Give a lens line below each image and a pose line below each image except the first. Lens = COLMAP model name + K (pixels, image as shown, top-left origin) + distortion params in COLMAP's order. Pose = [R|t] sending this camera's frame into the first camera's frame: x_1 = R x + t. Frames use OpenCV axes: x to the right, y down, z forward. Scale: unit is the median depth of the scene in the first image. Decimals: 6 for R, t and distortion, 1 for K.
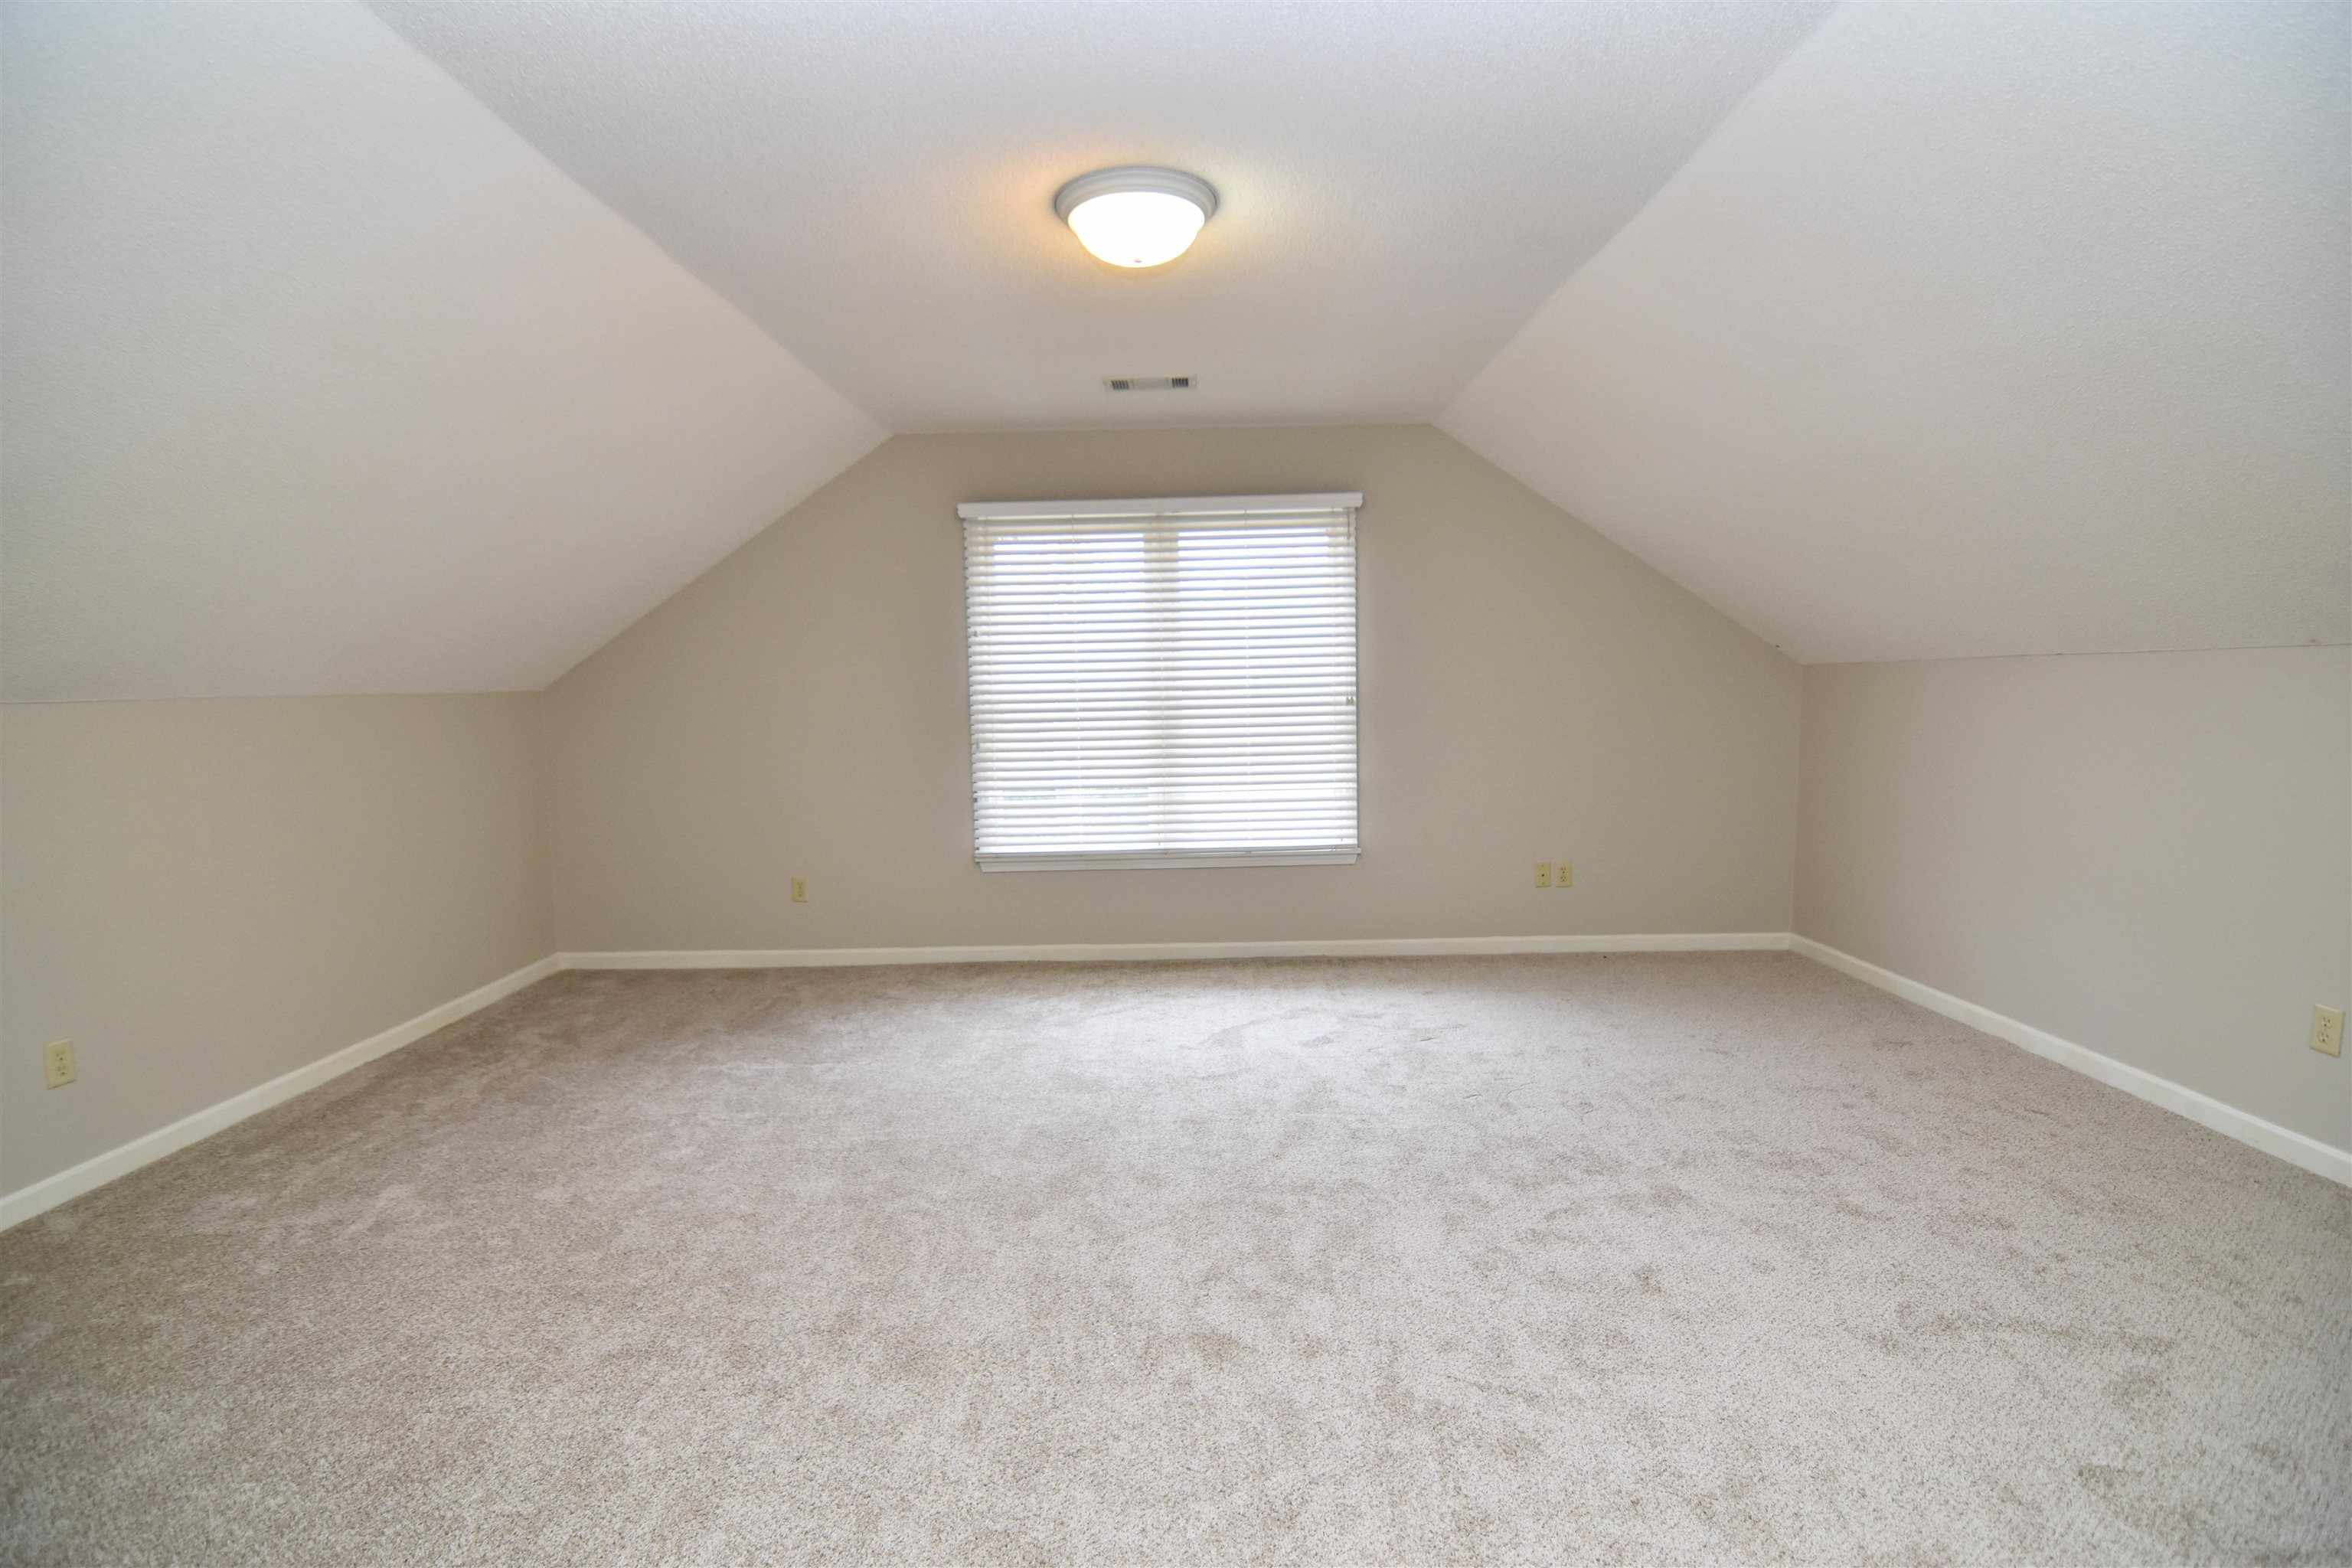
lens RADIAL K [[1149.8, 0, 1176.0], [0, 1149.8, 784.0], [0, 0, 1]] dist [0.000299, -0.011268]
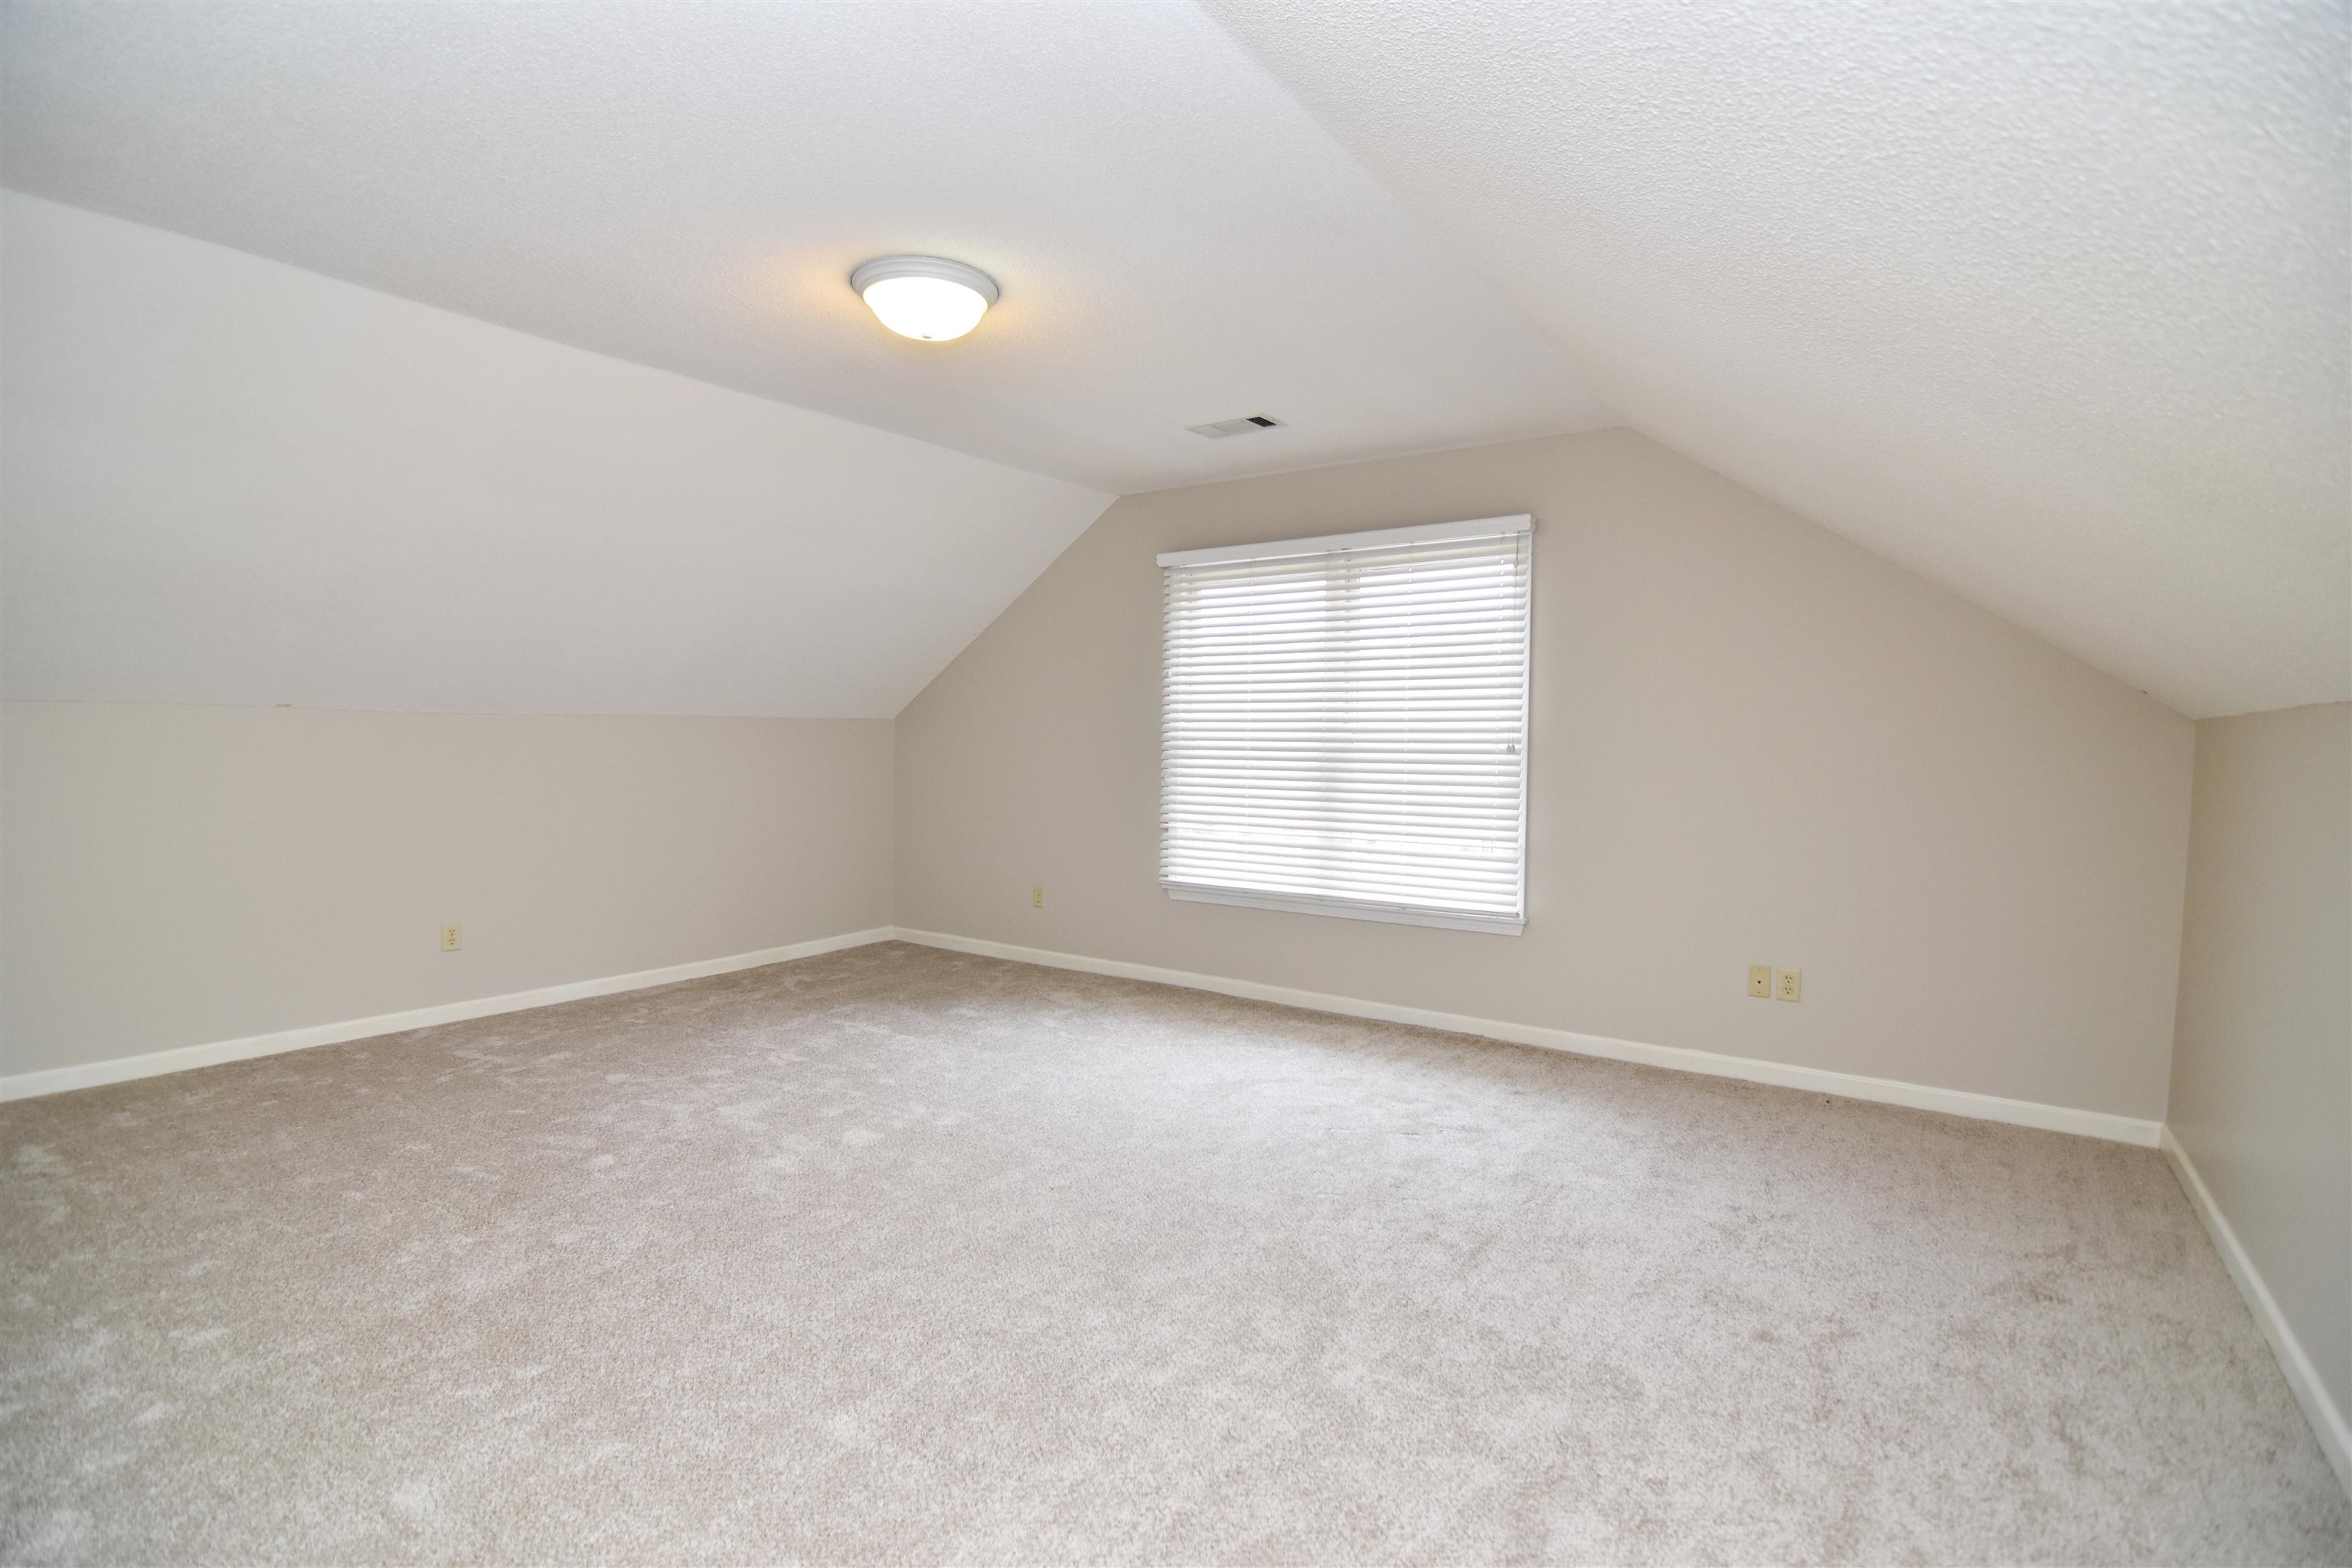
lens RADIAL K [[1131.7, 0, 1171.2], [0, 1131.7, 793.8], [0, 0, 1]] dist [-0.005922, -0.010816]
pose [[0.824478, 0.057196, -0.562995, 0.420752], [-0.075570, 0.997096, -0.009370, -0.010210], [0.560825, 0.050271, 0.826407, 0.137445]]
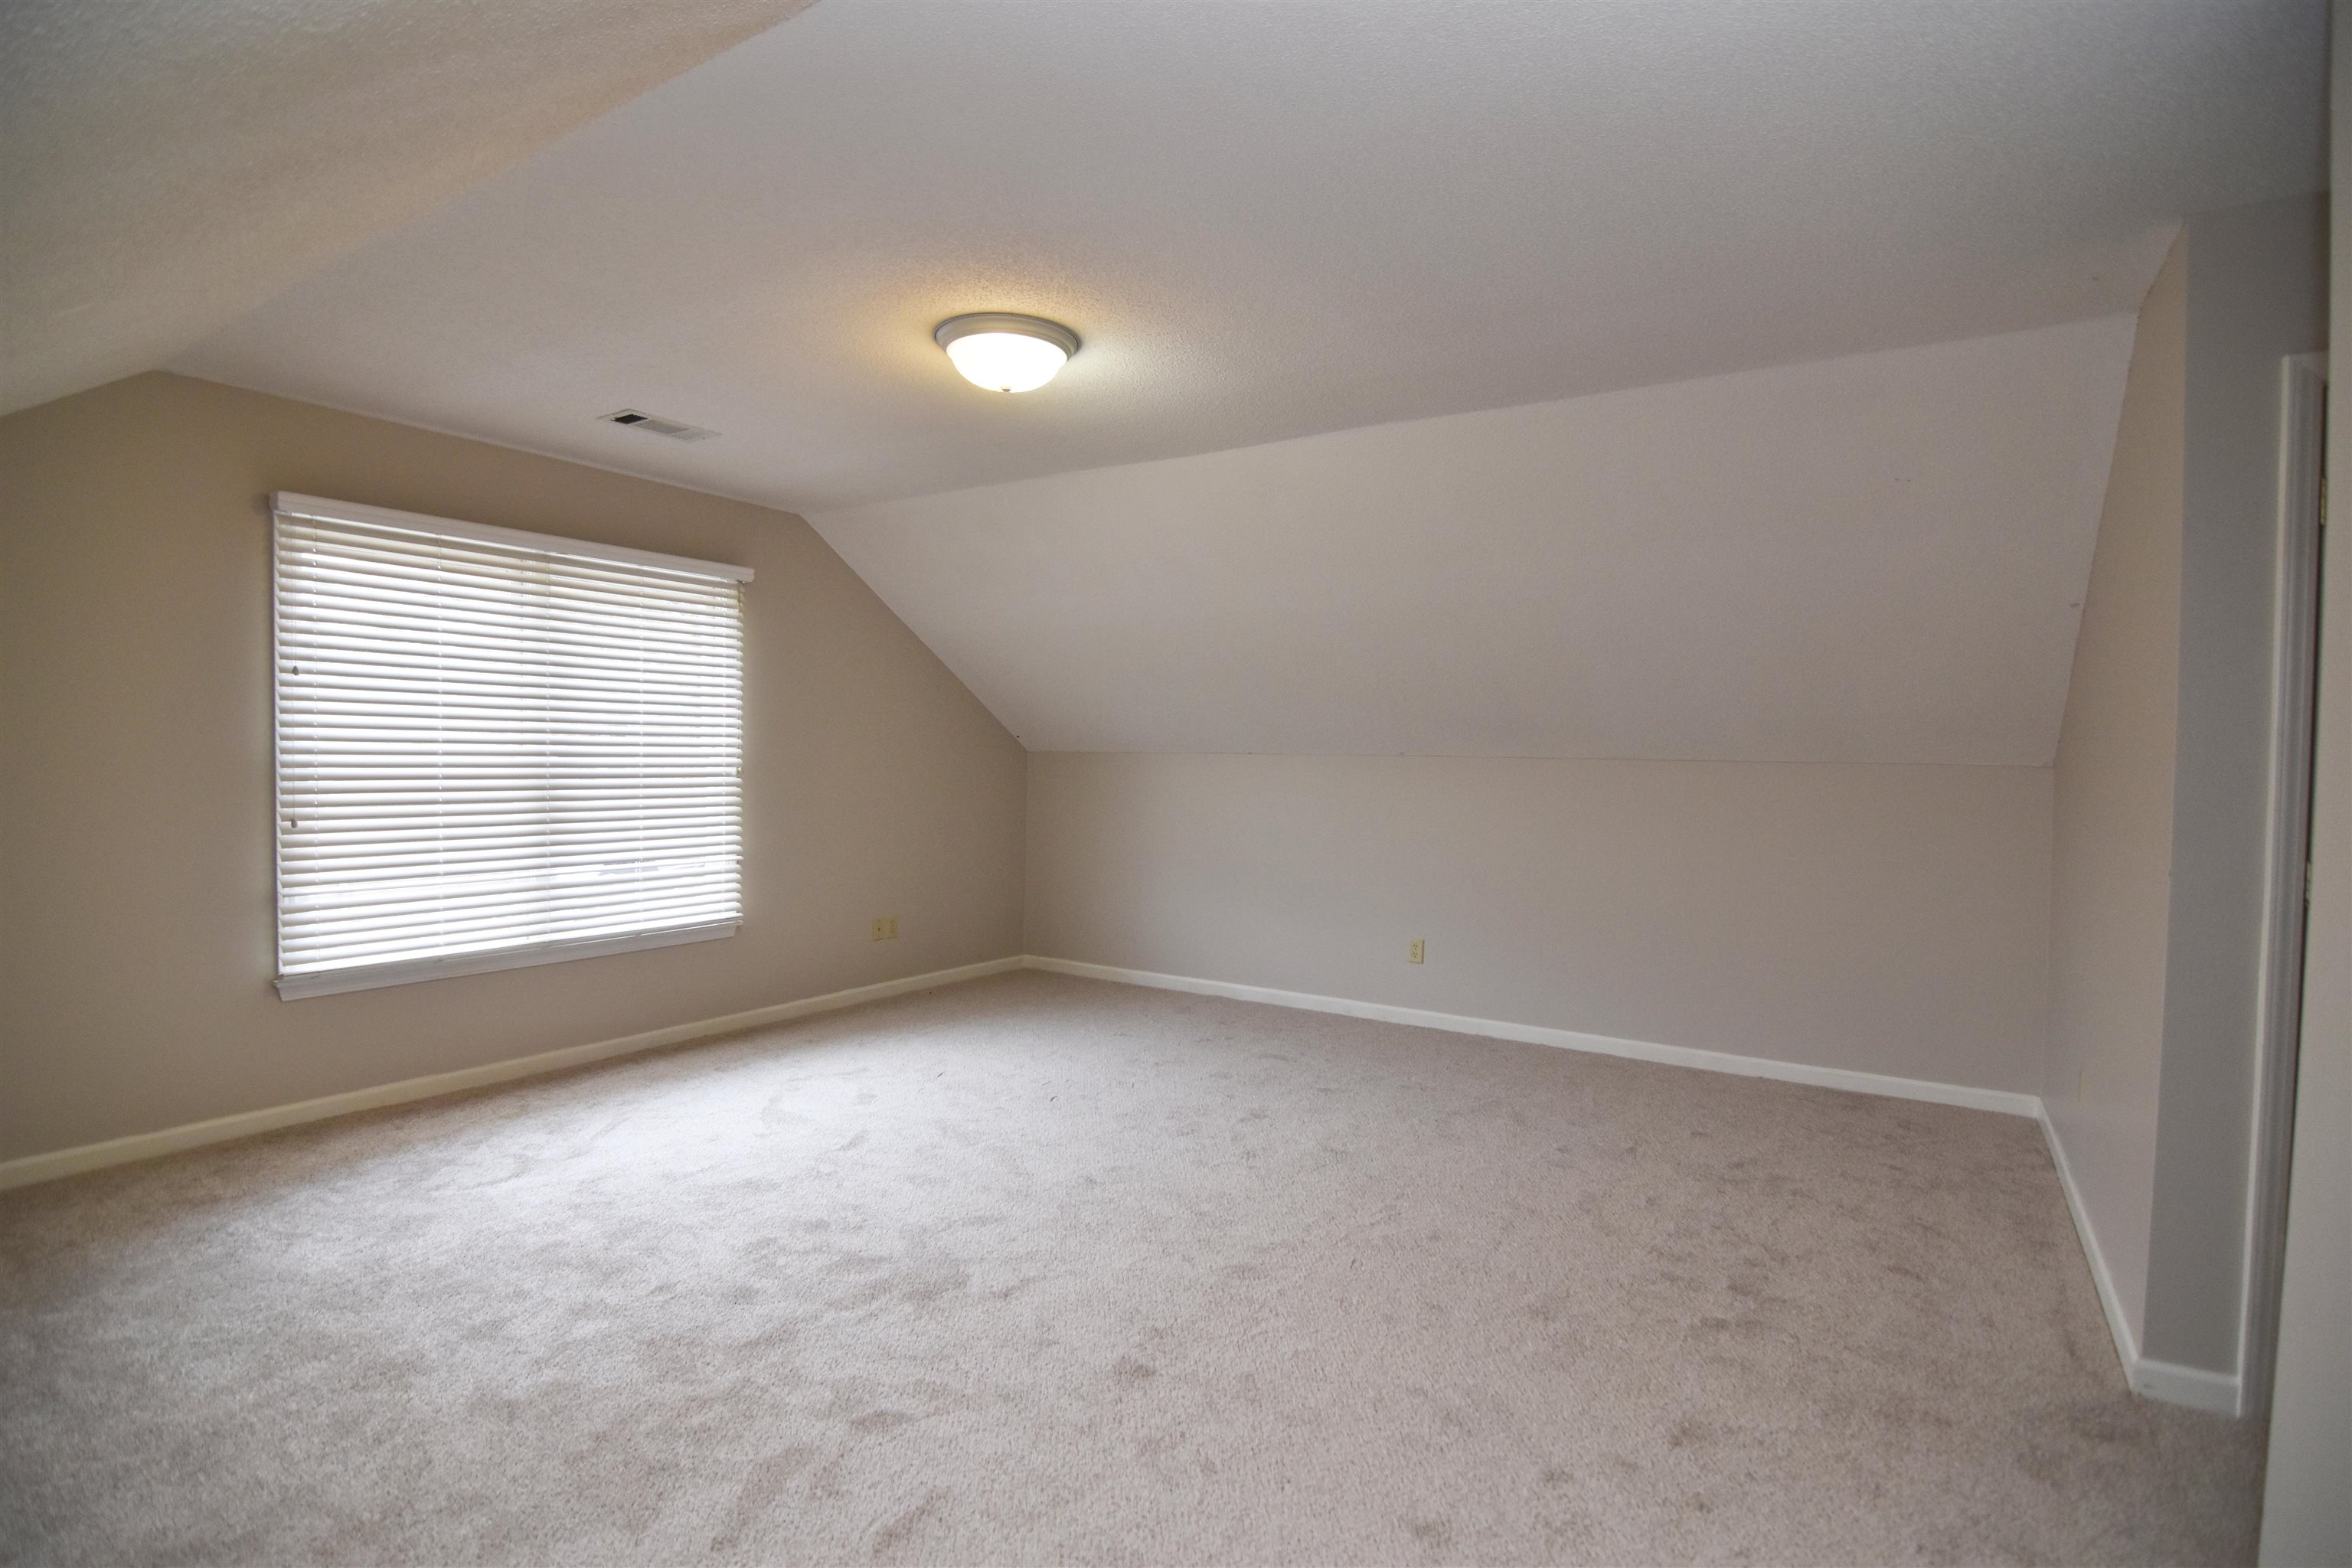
lens RADIAL K [[1131.7, 0, 1171.2], [0, 1131.7, 793.8], [0, 0, 1]] dist [-0.005922, -0.010816]
pose [[0.556739, 0.003307, 0.830681, -0.449382], [0.050396, 0.998016, -0.037749, 0.001886], [-0.829158, 0.062879, 0.555467, 0.145888]]
